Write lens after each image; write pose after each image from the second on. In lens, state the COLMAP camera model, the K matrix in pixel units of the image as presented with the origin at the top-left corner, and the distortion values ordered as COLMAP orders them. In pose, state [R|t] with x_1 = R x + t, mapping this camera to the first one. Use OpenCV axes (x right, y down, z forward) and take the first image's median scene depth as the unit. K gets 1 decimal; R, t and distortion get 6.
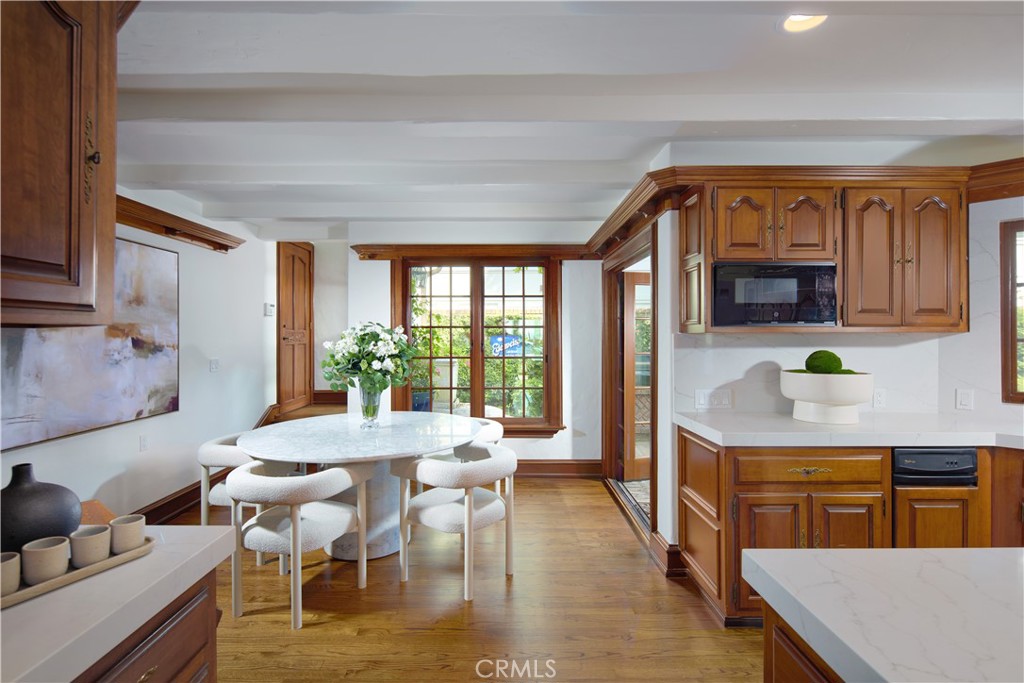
lens RADIAL K [[488.2, 0, 510.3], [0, 488.2, 328.2], [0, 0, 1]] dist [-0.001725, -0.000120]
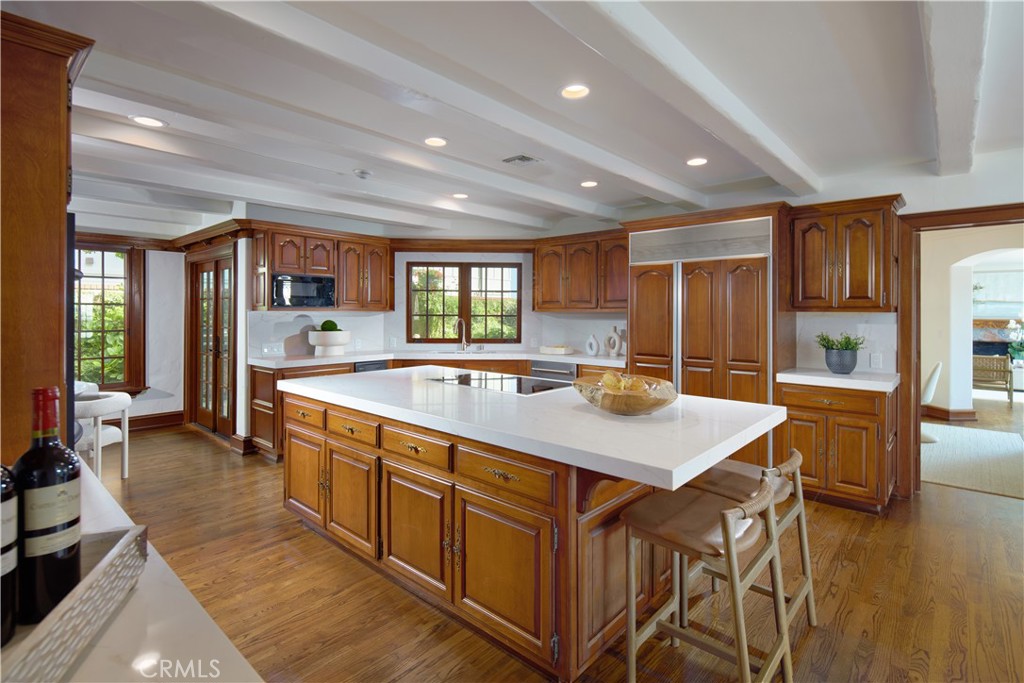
lens RADIAL K [[493.4, 0, 512.2], [0, 493.4, 311.6], [0, 0, 1]] dist [-0.000309, 0.000050]
pose [[0.672377, 0.005002, 0.740192, -0.332300], [-0.010908, 0.999936, 0.003151, -0.003333], [-0.740128, -0.010193, 0.672389, -0.869817]]
